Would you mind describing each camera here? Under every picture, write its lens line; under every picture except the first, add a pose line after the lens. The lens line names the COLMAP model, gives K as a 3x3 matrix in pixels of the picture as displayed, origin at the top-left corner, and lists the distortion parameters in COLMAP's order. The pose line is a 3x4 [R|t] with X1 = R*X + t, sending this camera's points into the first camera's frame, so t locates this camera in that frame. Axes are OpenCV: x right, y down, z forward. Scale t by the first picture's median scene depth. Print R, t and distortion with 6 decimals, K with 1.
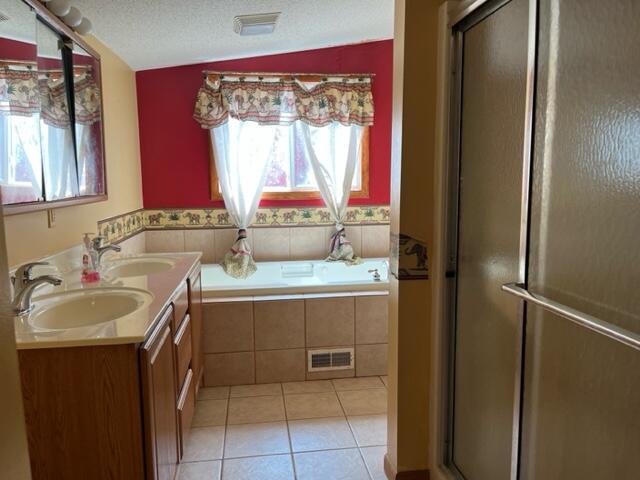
lens RADIAL K [[499.9, 0, 315.4], [0, 499.9, 242.0], [0, 0, 1]] dist [0.055970, -0.069001]
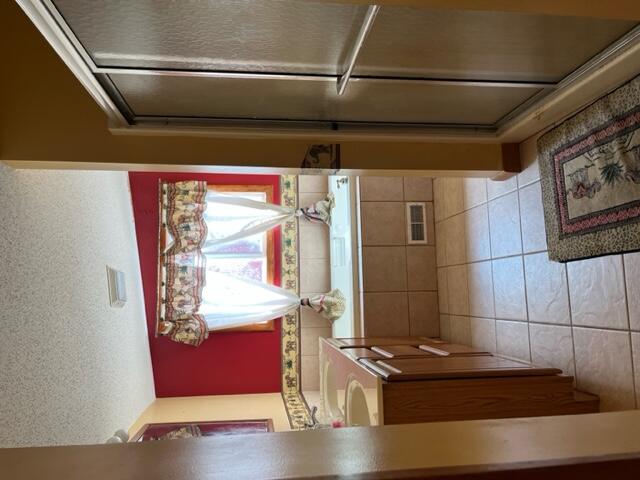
lens RADIAL K [[499.9, 0, 318.5], [0, 499.9, 234.3], [0, 0, 1]] dist [0.055970, -0.069001]
pose [[0.008124, -0.999953, -0.005331, 0.008176], [0.999967, 0.008125, -0.000110, 0.012534], [0.000153, -0.005330, 0.999986, -0.092235]]
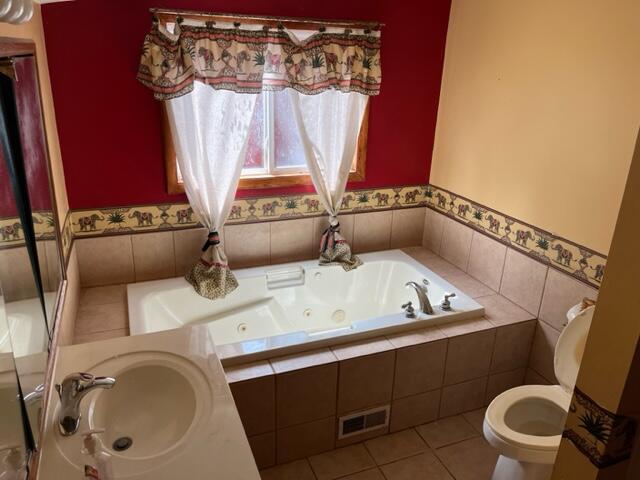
lens RADIAL K [[499.9, 0, 321.9], [0, 499.9, 237.1], [0, 0, 1]] dist [0.055970, -0.069001]
pose [[0.968060, -0.044876, 0.246670, -0.179515], [-0.010629, 0.975621, 0.219206, -0.190637], [-0.250493, -0.214826, 0.943982, 0.242479]]
